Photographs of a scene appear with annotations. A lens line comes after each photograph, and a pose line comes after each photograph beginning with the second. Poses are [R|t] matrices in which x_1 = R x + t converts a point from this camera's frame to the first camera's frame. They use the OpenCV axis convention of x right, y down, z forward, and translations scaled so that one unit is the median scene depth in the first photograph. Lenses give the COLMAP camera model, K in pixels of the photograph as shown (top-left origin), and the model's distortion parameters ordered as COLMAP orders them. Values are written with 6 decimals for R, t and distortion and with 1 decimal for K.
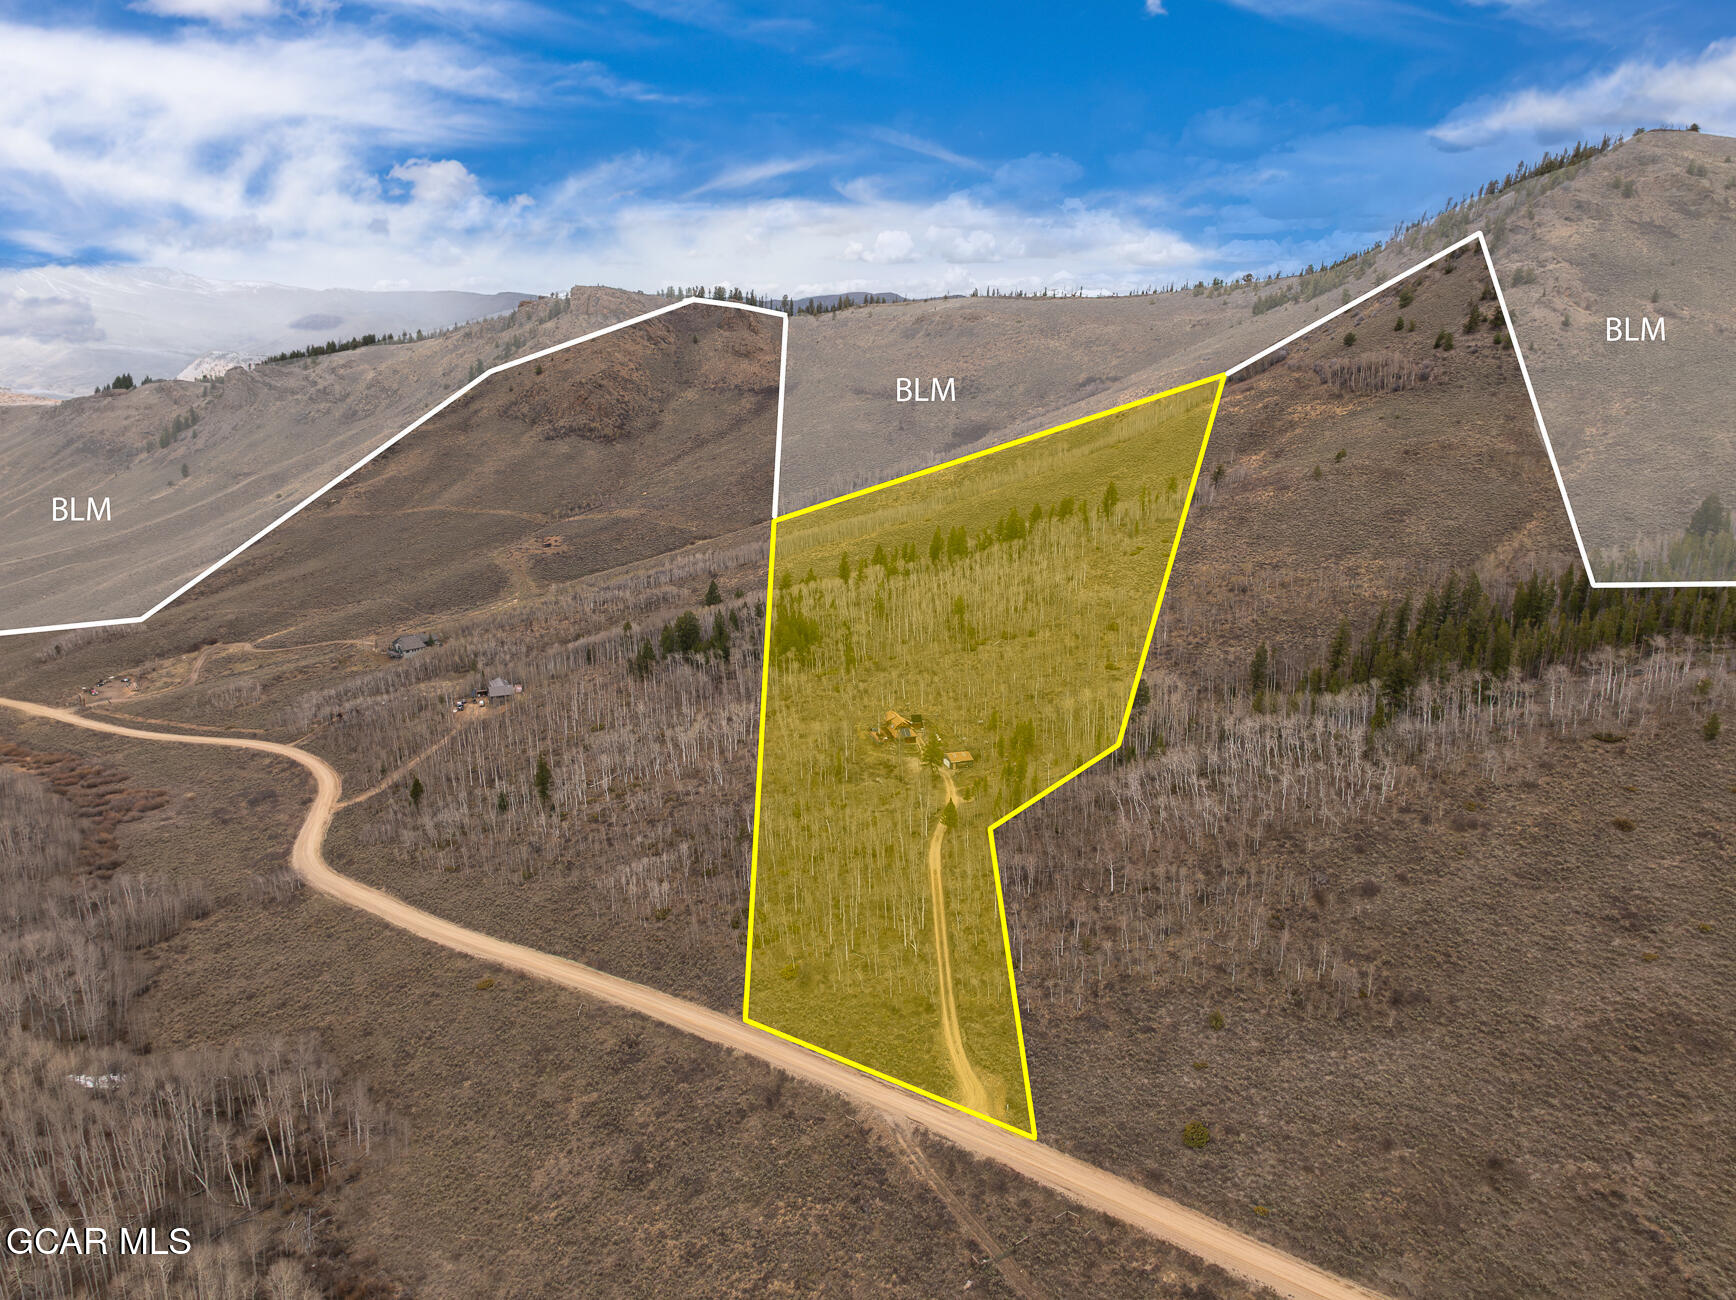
lens RADIAL K [[1047.4, 0, 860.5], [0, 1047.4, 609.6], [0, 0, 1]] dist [-0.016800, 0.004623]
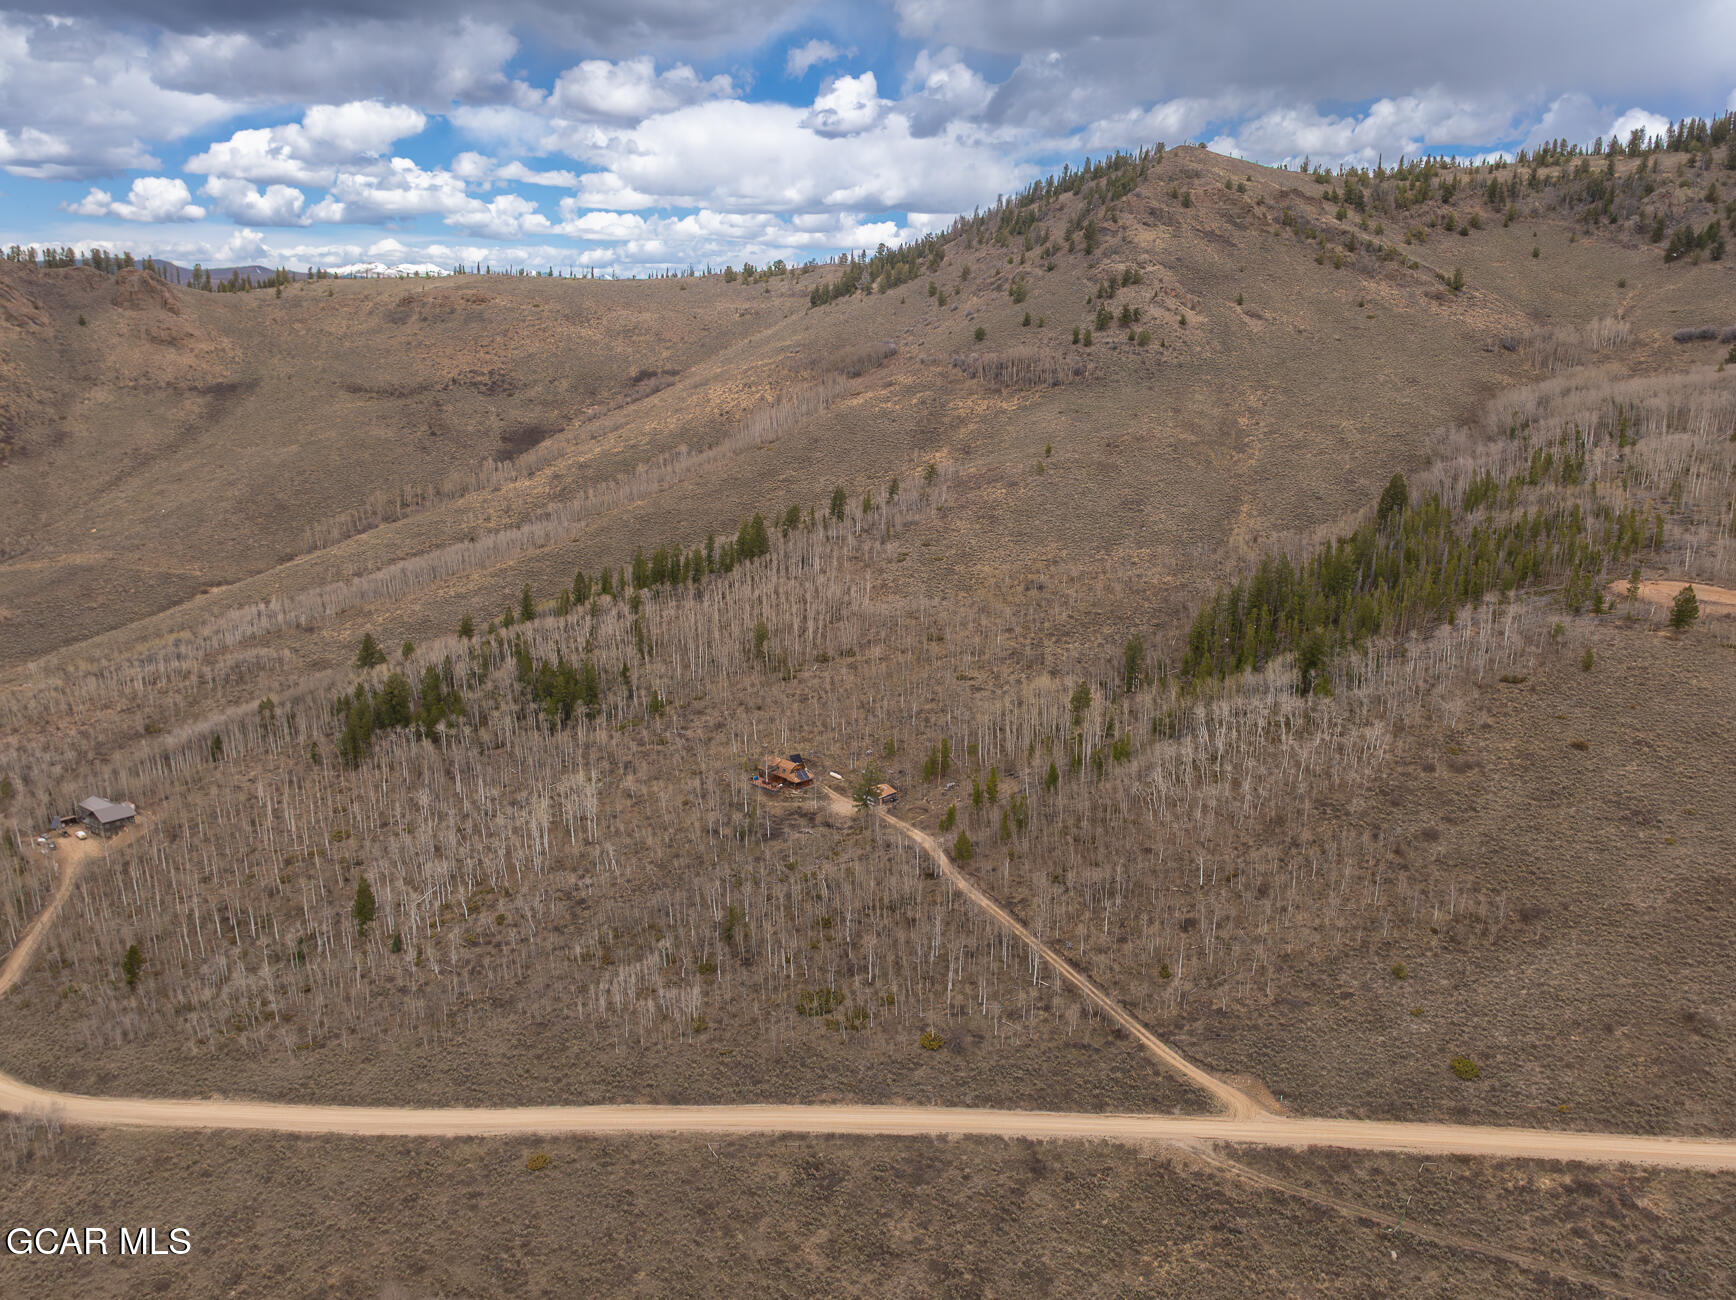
lens RADIAL K [[1185.7, 0, 868.0], [0, 1185.7, 650.0], [0, 0, 1]] dist [-0.019264, 0.004417]
pose [[0.891849, -0.102318, 0.440609, -0.181195], [0.096160, 0.994702, 0.036348, -0.010430], [-0.441994, 0.009952, 0.896963, 0.037362]]
